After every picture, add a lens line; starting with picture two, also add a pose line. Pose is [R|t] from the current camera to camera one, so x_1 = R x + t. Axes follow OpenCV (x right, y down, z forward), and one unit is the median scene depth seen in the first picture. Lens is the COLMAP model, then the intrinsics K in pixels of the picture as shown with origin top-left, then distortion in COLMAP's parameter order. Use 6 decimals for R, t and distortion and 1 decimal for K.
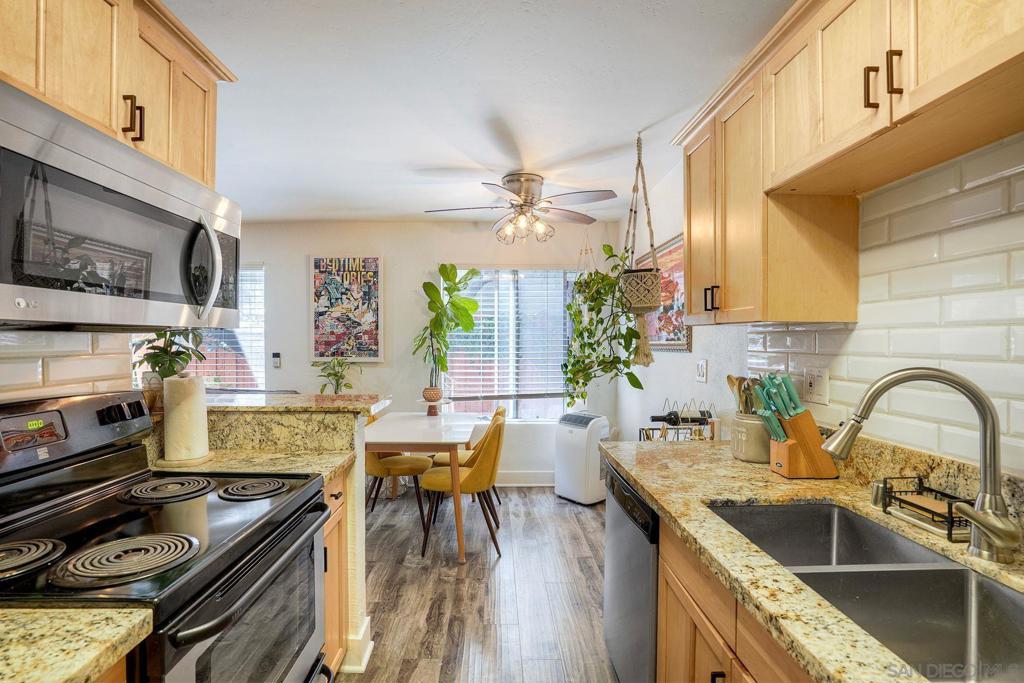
lens RADIAL K [[478.1, 0, 508.8], [0, 478.1, 340.5], [0, 0, 1]] dist [-0.059252, 0.020168]
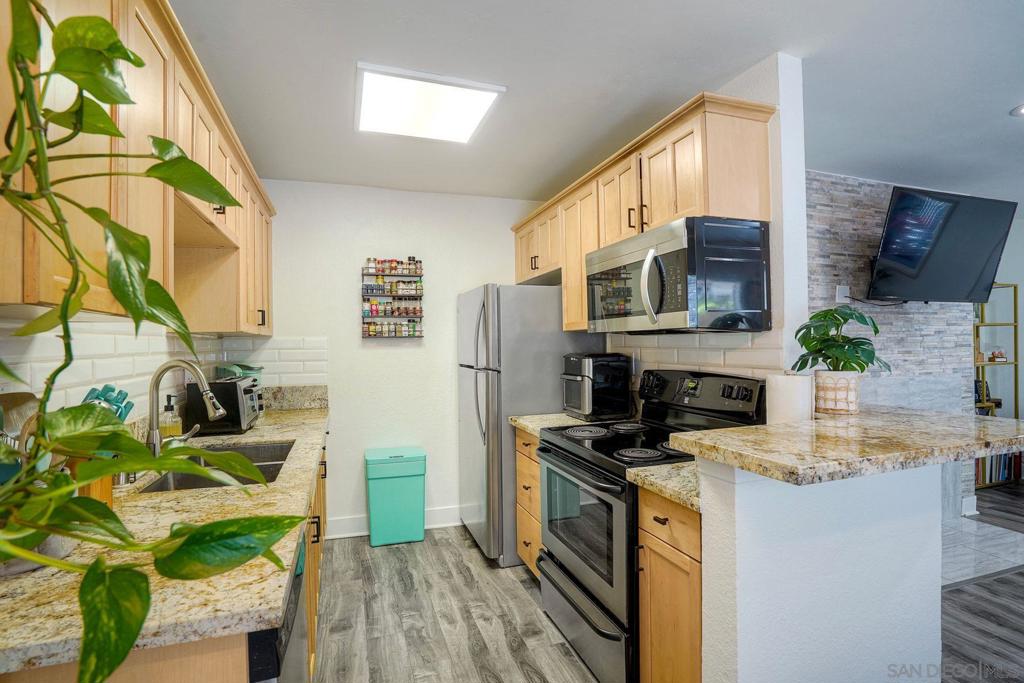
lens RADIAL K [[478.1, 0, 513.5], [0, 478.1, 343.8], [0, 0, 1]] dist [-0.059252, 0.020168]
pose [[-0.963601, 0.009915, -0.267160, 0.045820], [0.007590, 0.999924, 0.009737, -0.000410], [0.267236, 0.007355, -0.963603, 0.693512]]
